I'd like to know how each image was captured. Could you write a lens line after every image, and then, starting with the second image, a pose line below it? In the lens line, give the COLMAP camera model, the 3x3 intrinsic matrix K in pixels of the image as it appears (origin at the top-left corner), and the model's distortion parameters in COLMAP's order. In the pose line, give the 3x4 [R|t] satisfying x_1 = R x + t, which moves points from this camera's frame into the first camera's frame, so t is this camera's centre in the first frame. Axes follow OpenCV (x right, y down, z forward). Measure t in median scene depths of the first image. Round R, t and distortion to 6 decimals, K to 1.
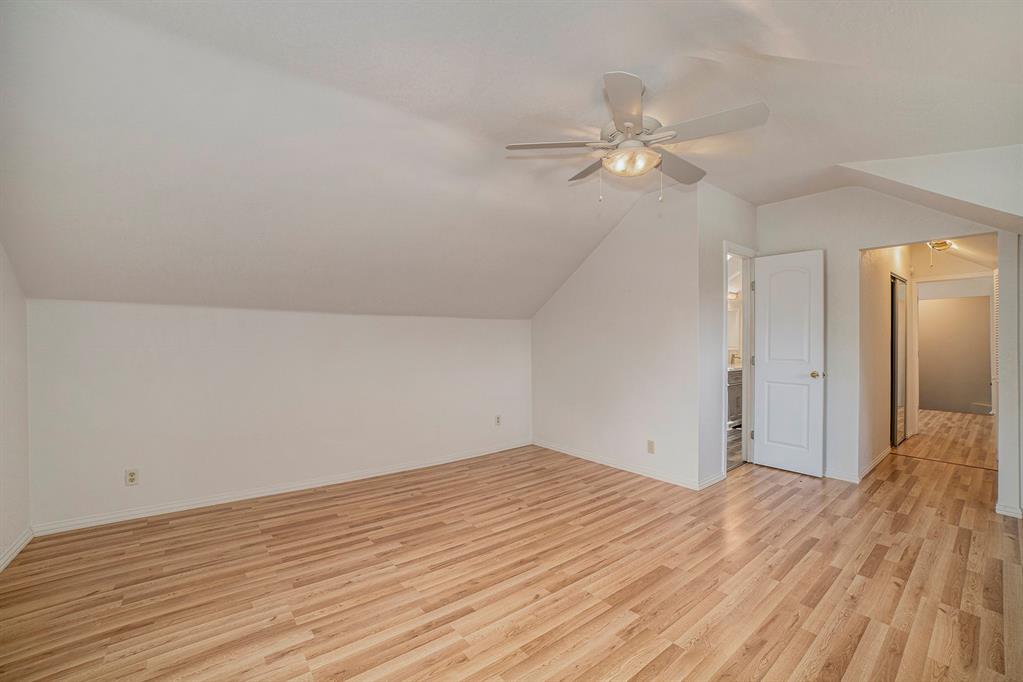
lens RADIAL K [[423.3, 0, 511.5], [0, 423.3, 341.0], [0, 0, 1]] dist [-0.053369, 0.011402]
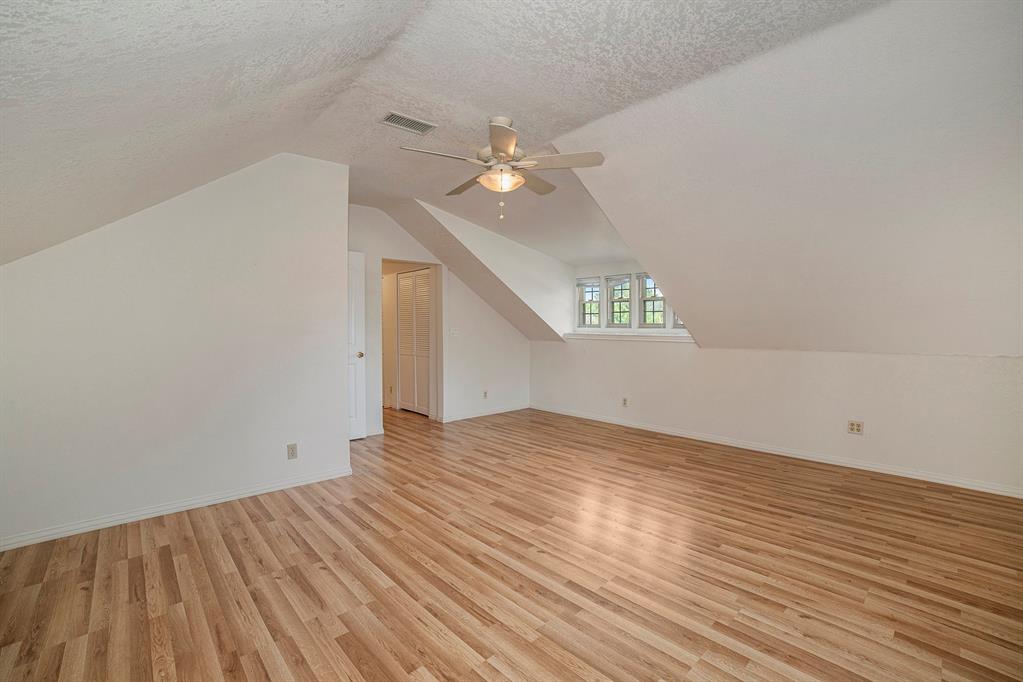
lens RADIAL K [[427.3, 0, 521.4], [0, 427.3, 344.1], [0, 0, 1]] dist [-0.103221, 0.032830]
pose [[-0.070524, -0.030449, 0.997045, -0.705829], [0.003994, 0.999517, 0.030807, 0.002565], [-0.997502, 0.006155, -0.070369, 0.746057]]
